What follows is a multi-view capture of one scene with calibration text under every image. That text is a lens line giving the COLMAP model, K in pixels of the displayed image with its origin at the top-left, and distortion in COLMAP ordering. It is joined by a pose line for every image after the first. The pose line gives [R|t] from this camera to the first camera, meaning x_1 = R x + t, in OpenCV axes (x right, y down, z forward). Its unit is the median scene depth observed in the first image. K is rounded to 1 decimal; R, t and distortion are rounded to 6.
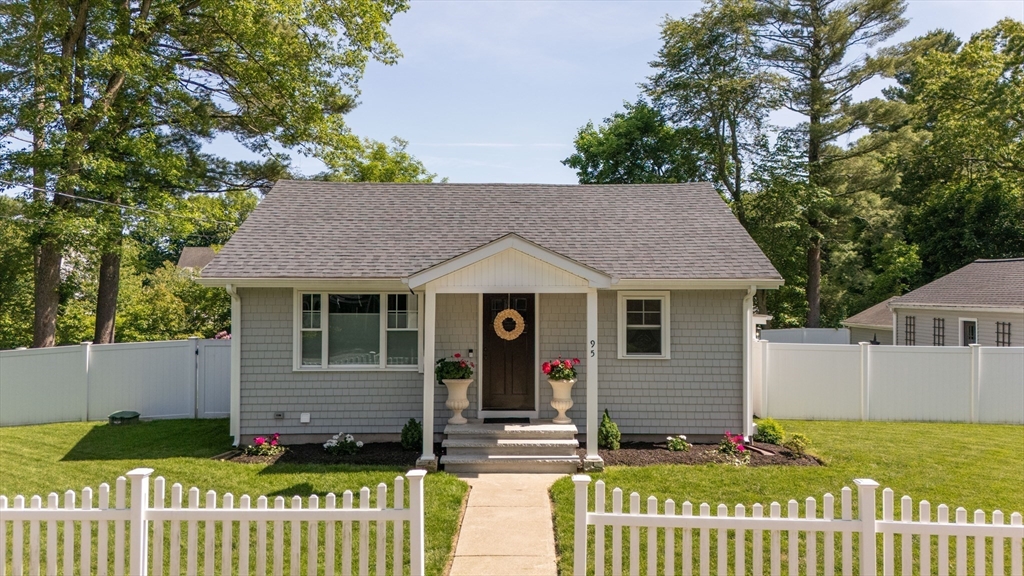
lens RADIAL K [[741.2, 0, 511.7], [0, 741.2, 283.2], [0, 0, 1]] dist [0.066649, -0.051656]
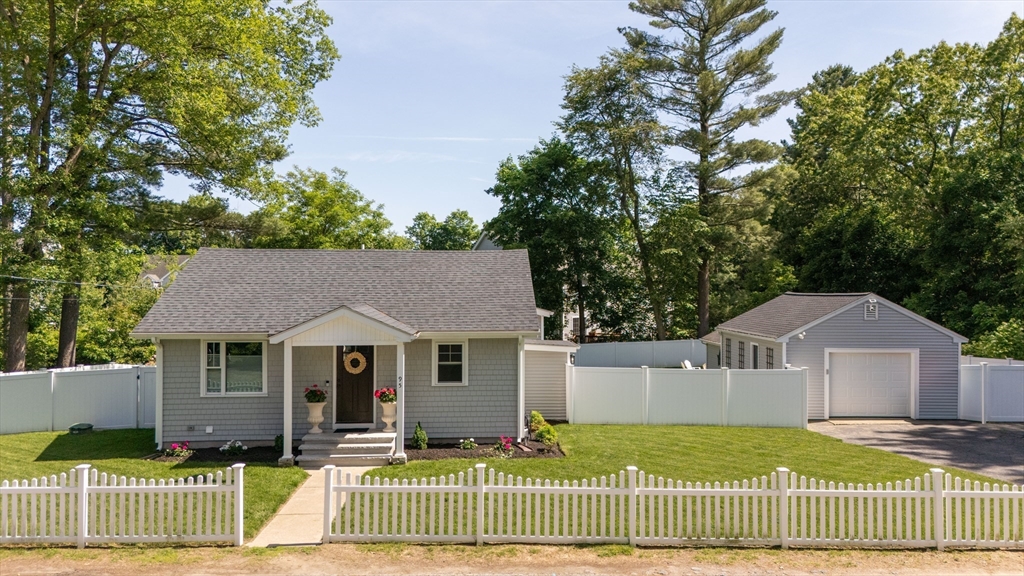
lens RADIAL K [[741.2, 0, 510.3], [0, 741.2, 283.5], [0, 0, 1]] dist [0.066649, -0.051656]
pose [[0.999421, -0.001051, 0.034022, 0.182573], [0.000936, 0.999994, 0.003411, -0.075077], [-0.034026, -0.003377, 0.999415, -0.327555]]
